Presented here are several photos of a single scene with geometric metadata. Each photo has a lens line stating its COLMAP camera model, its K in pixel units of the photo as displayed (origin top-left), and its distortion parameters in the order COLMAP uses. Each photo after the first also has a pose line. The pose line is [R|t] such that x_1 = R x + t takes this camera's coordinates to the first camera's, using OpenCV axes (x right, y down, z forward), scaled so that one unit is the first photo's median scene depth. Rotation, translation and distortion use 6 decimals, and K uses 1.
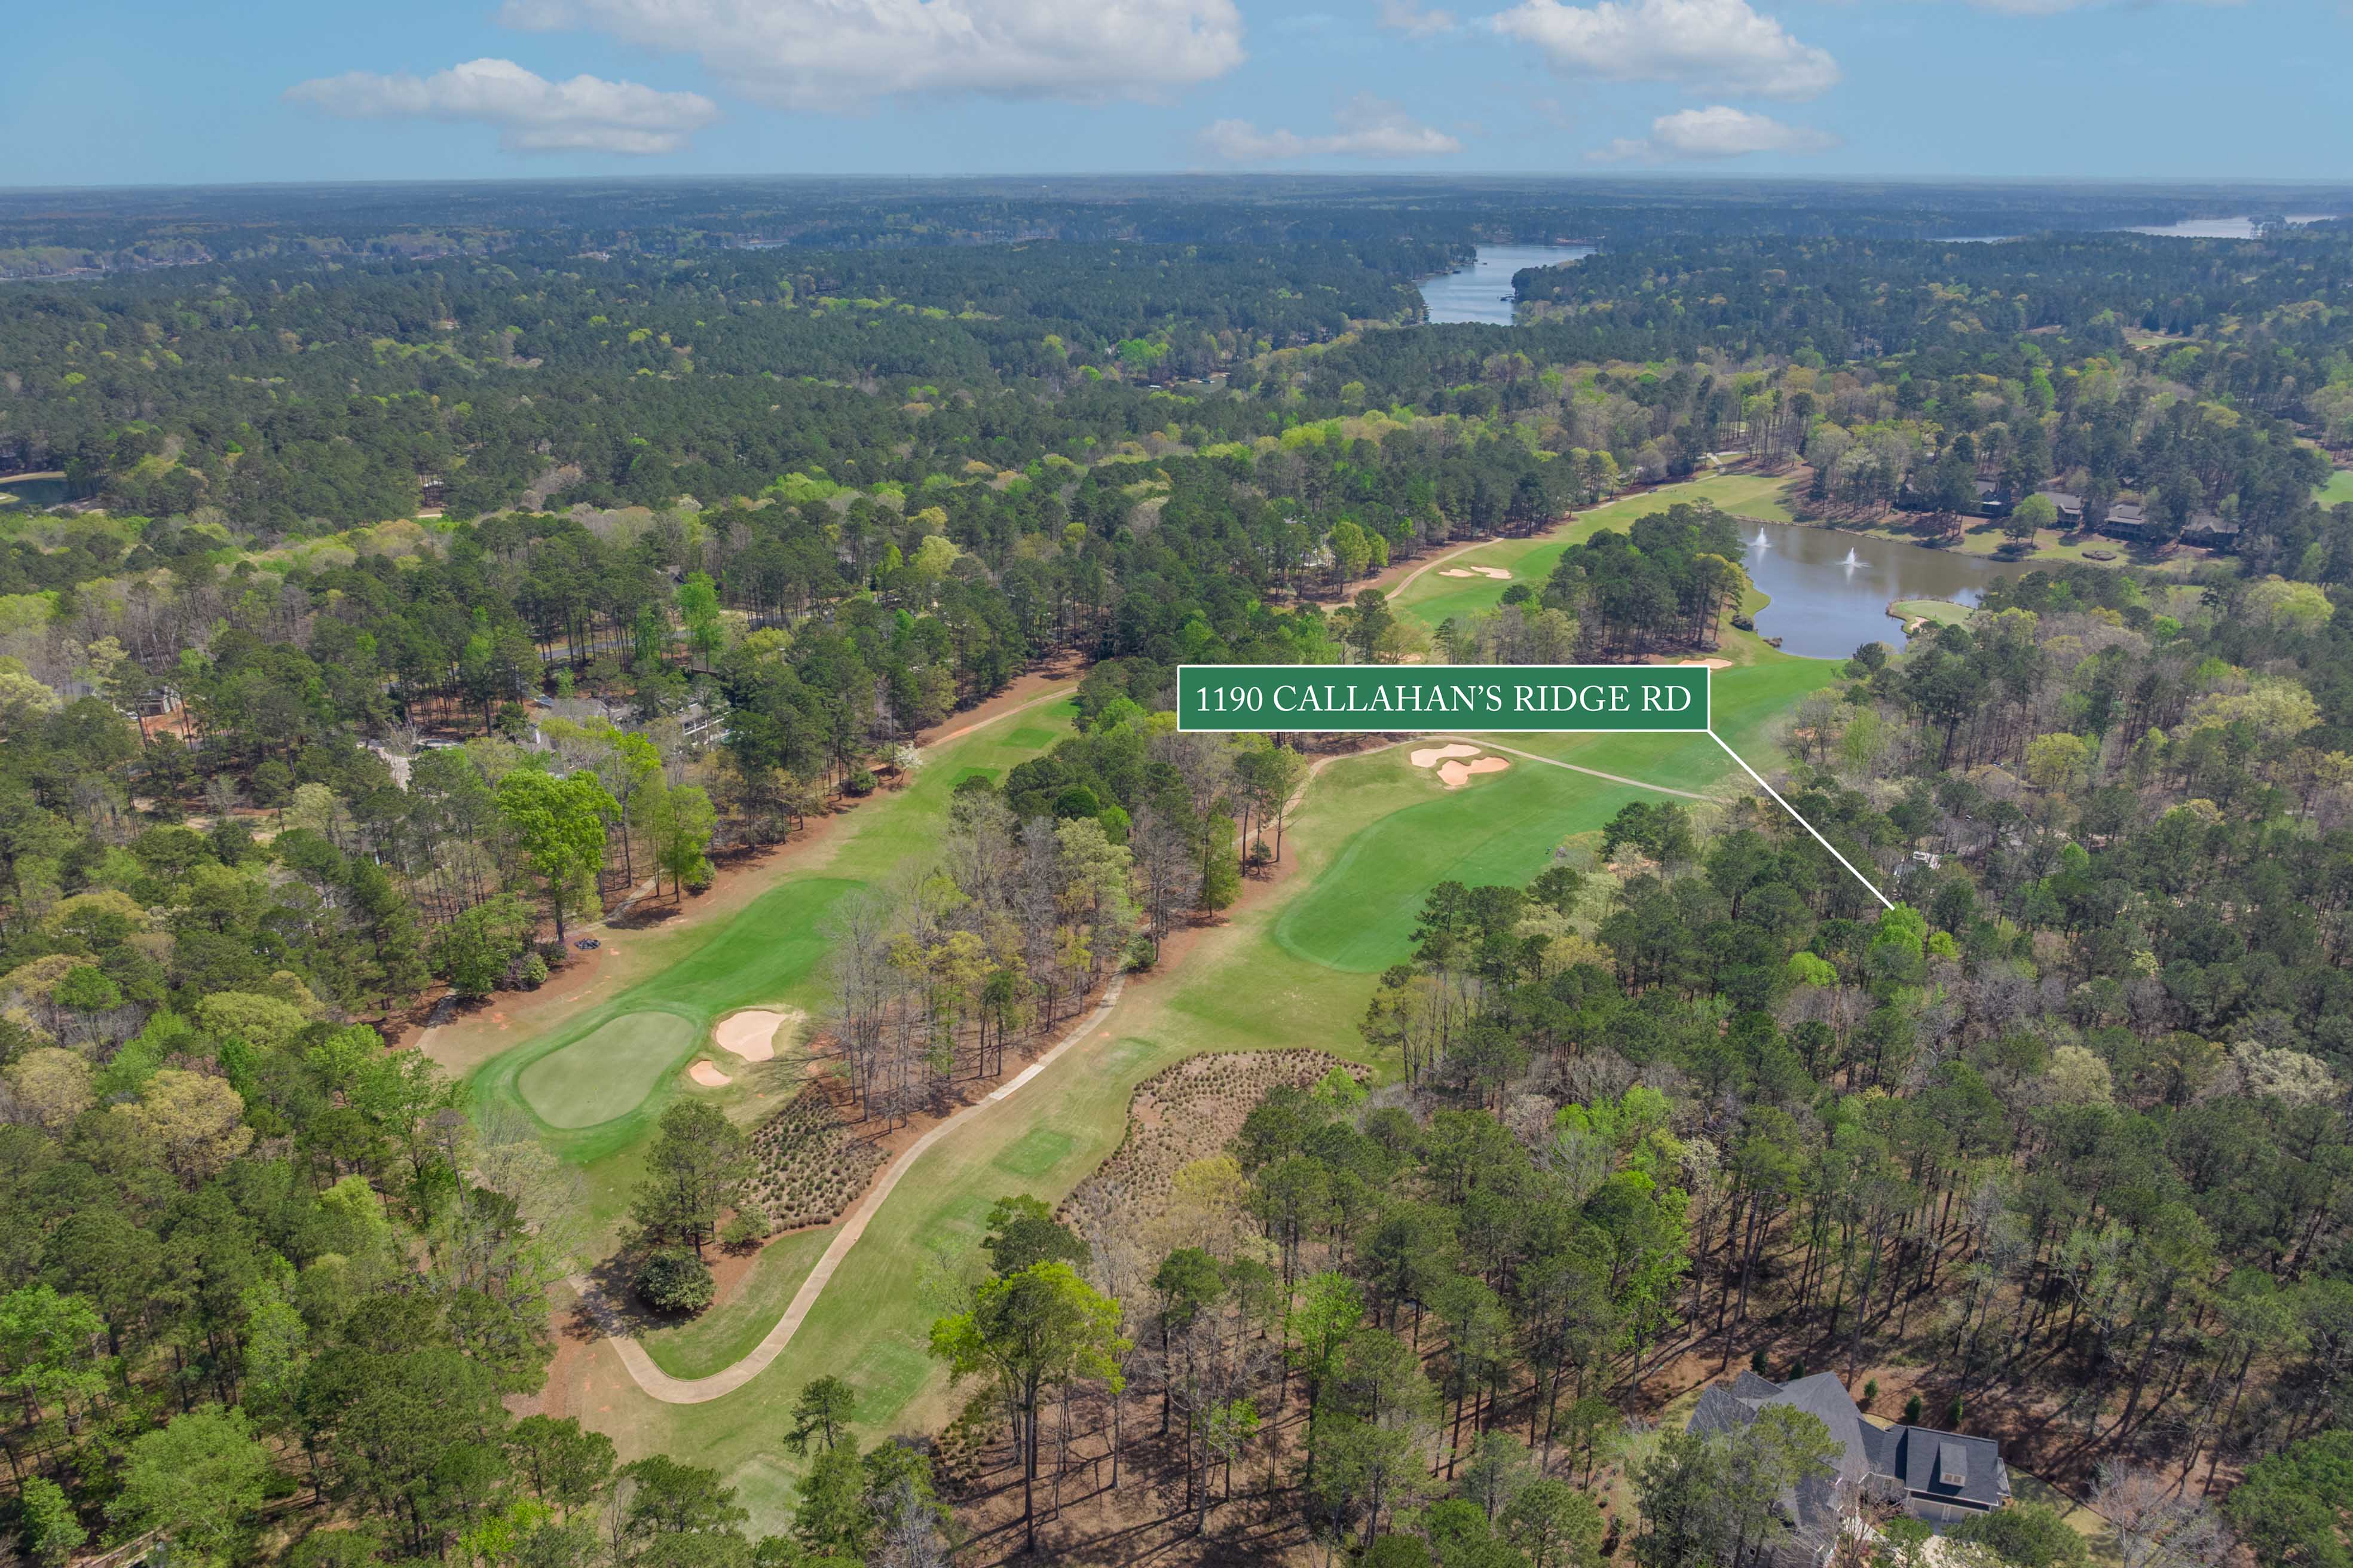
lens RADIAL K [[1657.0, 0, 1169.9], [0, 1657.0, 764.9], [0, 0, 1]] dist [-0.038374, 0.009235]
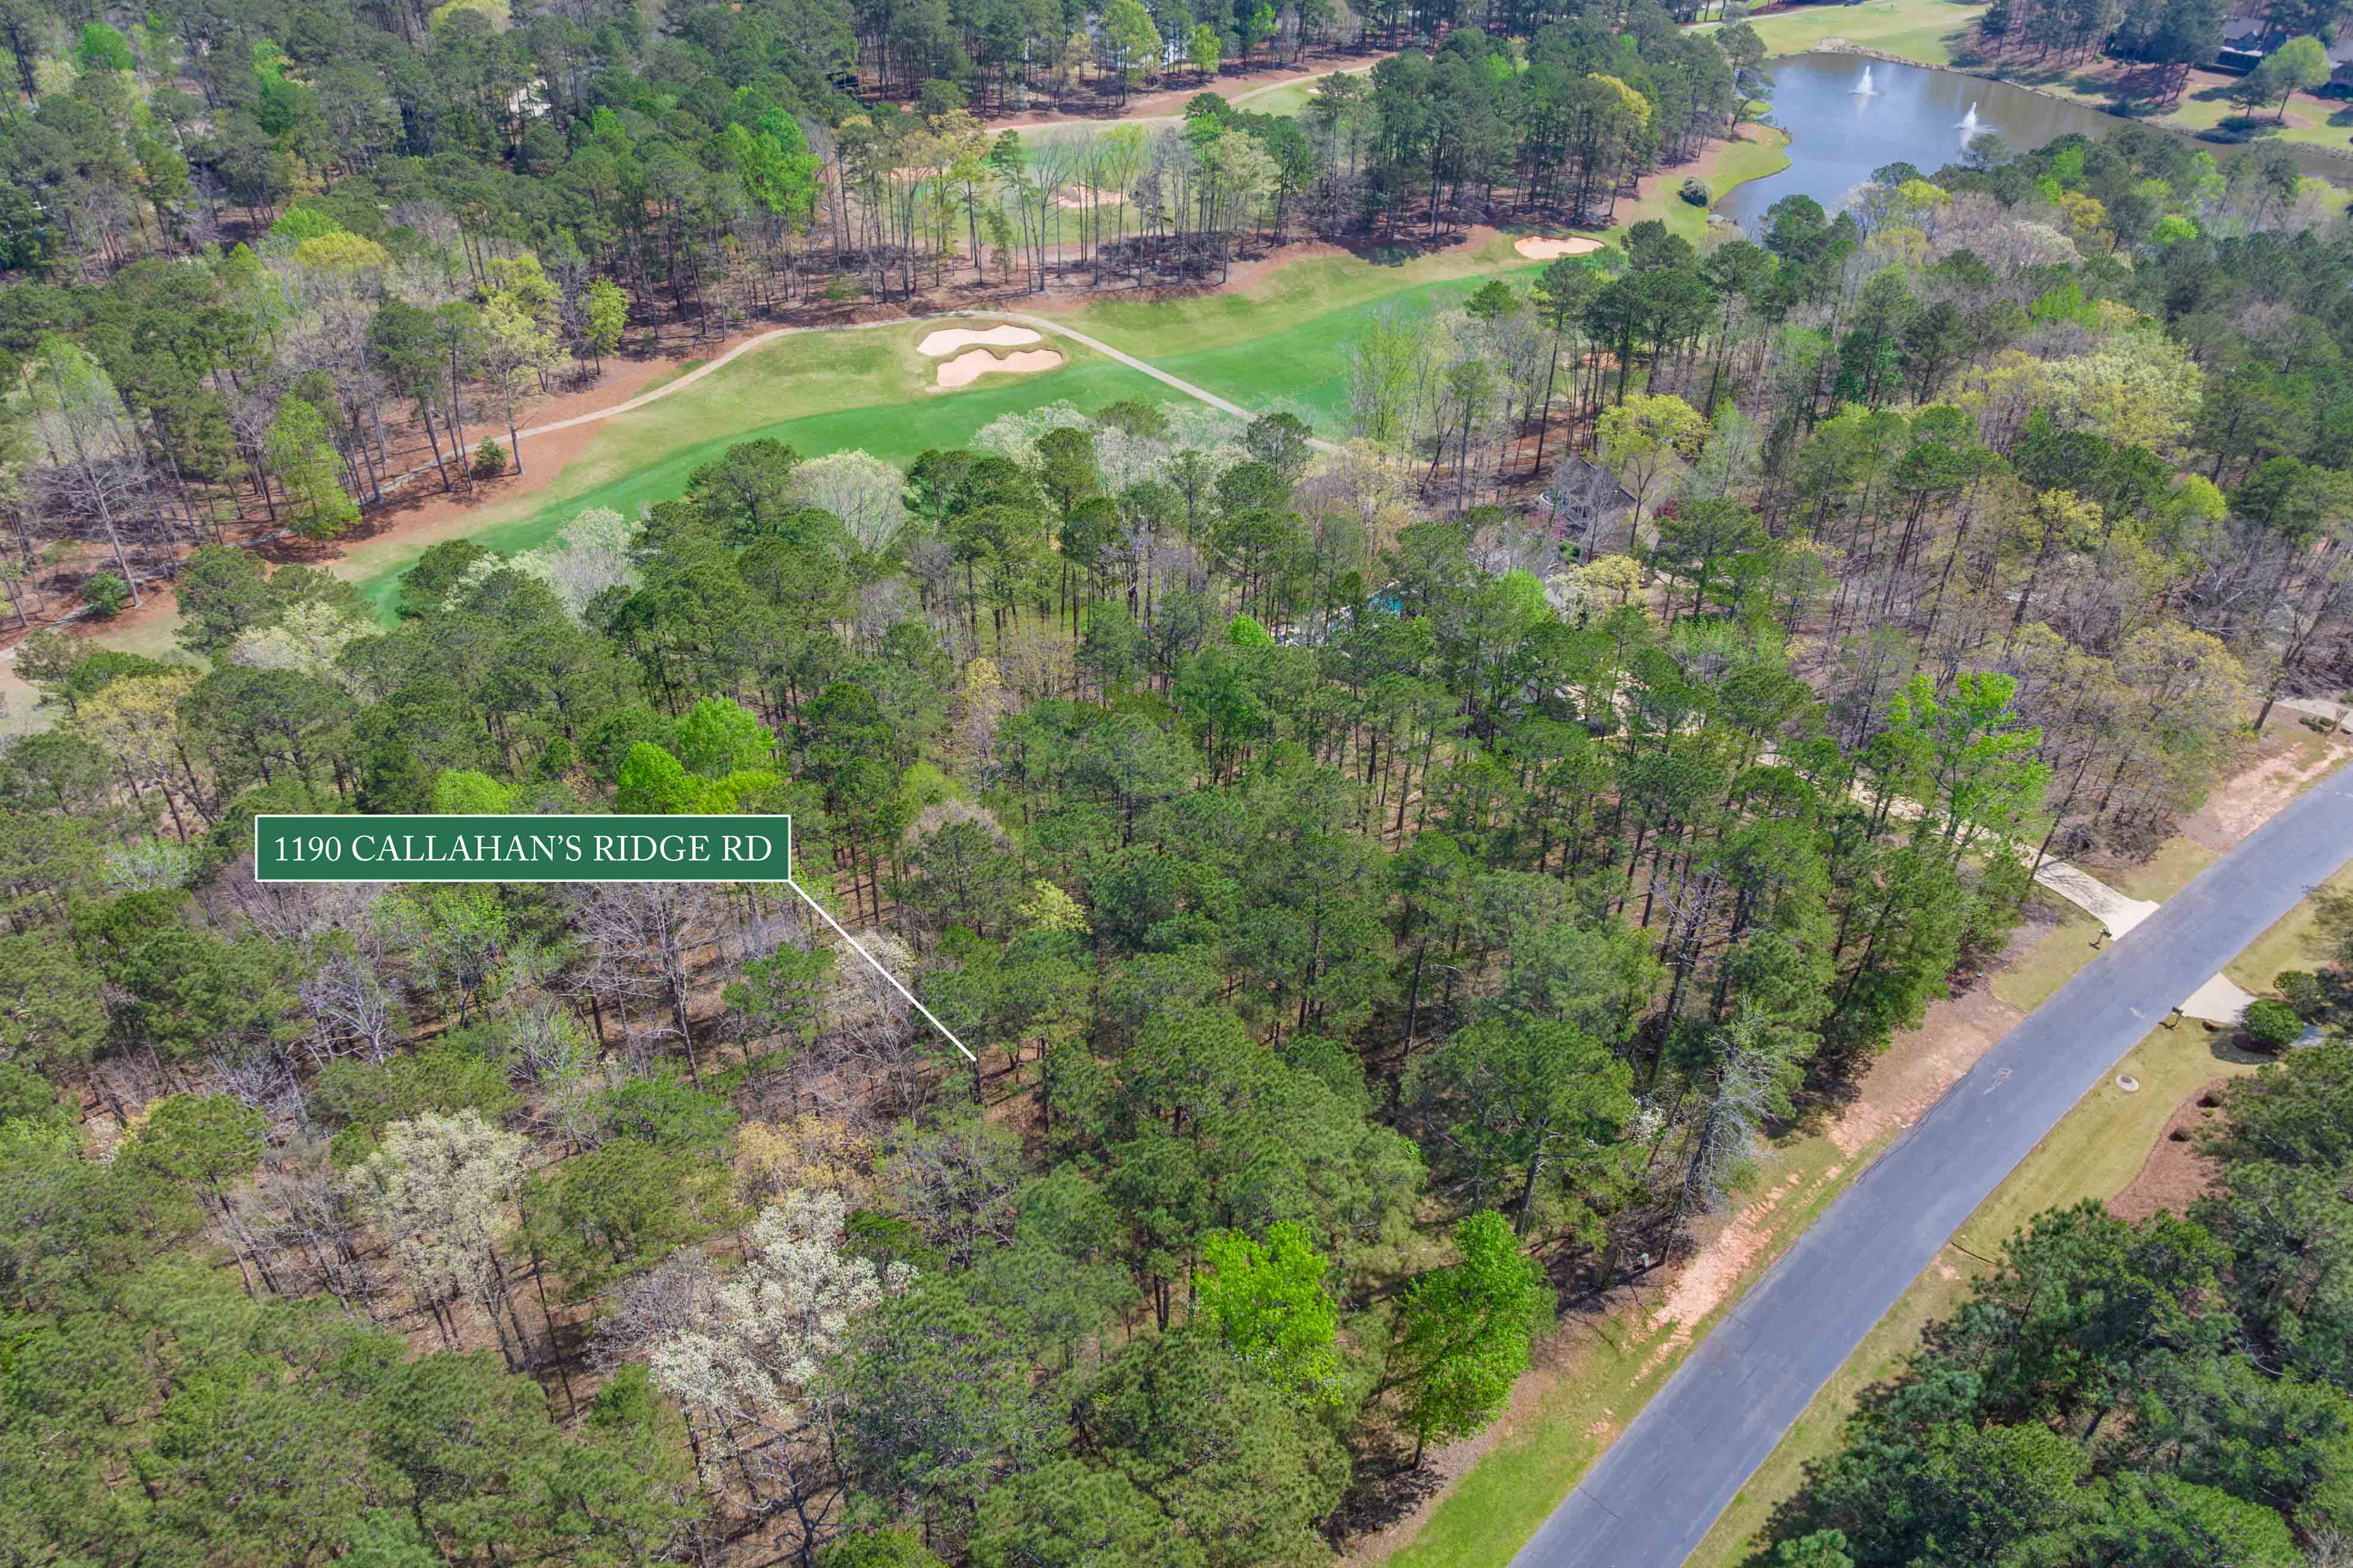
lens RADIAL K [[1657.0, 0, 1186.7], [0, 1657.0, 804.1], [0, 0, 1]] dist [-0.038374, 0.009235]
pose [[0.972422, 0.143350, -0.183974, 0.234155], [-0.087929, 0.955937, 0.280093, -0.012601], [0.216019, -0.256192, 0.942179, 0.189843]]
